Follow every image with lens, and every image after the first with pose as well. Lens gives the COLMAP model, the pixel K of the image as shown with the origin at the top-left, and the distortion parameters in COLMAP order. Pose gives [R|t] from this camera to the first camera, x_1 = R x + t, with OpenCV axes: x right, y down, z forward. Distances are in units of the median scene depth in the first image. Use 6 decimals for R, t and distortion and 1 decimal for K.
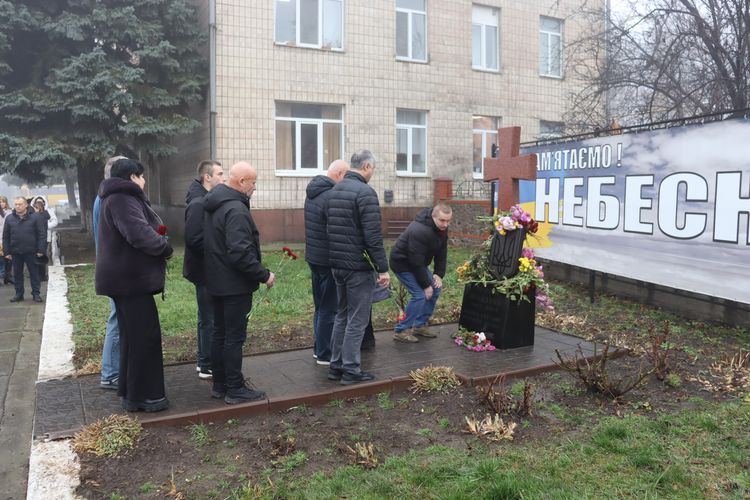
lens RADIAL K [[622.2, 0, 375.7], [0, 622.2, 235.8], [0, 0, 1]] dist [-0.173636, 0.164349]
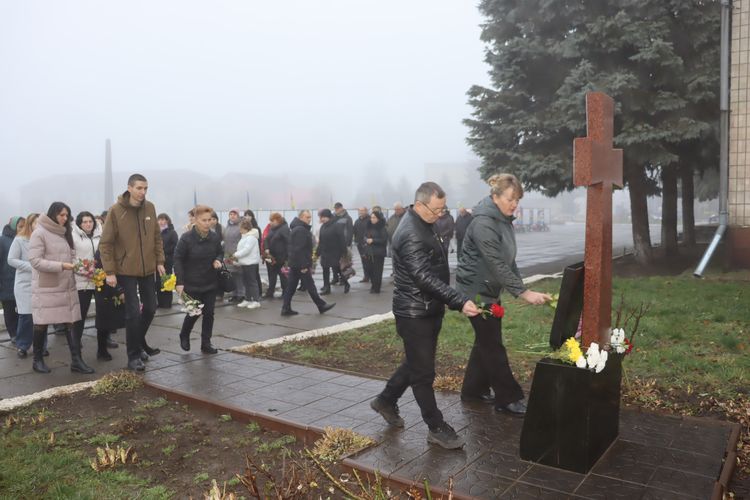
lens RADIAL K [[622.2, 0, 375.7], [0, 622.2, 235.8], [0, 0, 1]] dist [-0.173636, 0.164349]
pose [[0.444962, 0.036195, -0.894818, 0.268704], [-0.059870, 0.998150, 0.010603, -0.012934], [0.893546, 0.048855, 0.446306, 0.235372]]
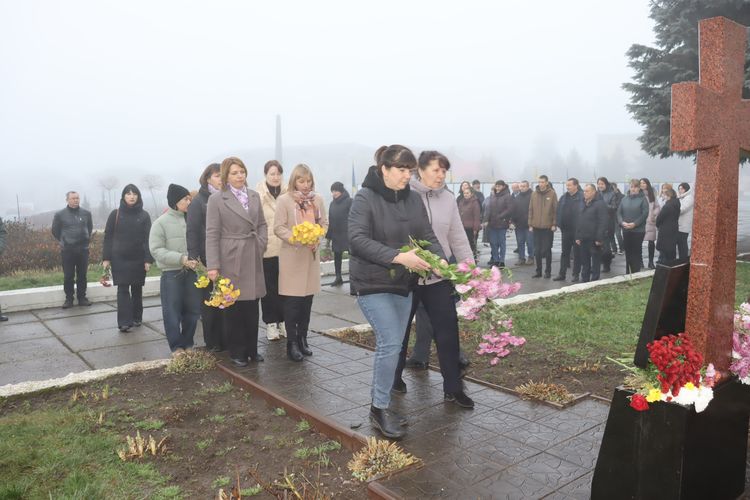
lens RADIAL K [[622.2, 0, 375.7], [0, 622.2, 235.8], [0, 0, 1]] dist [-0.173636, 0.164349]
pose [[0.187036, 0.081541, -0.978963, 0.239961], [-0.064476, 0.995419, 0.070594, -0.017326], [0.980235, 0.049916, 0.191437, 0.298053]]
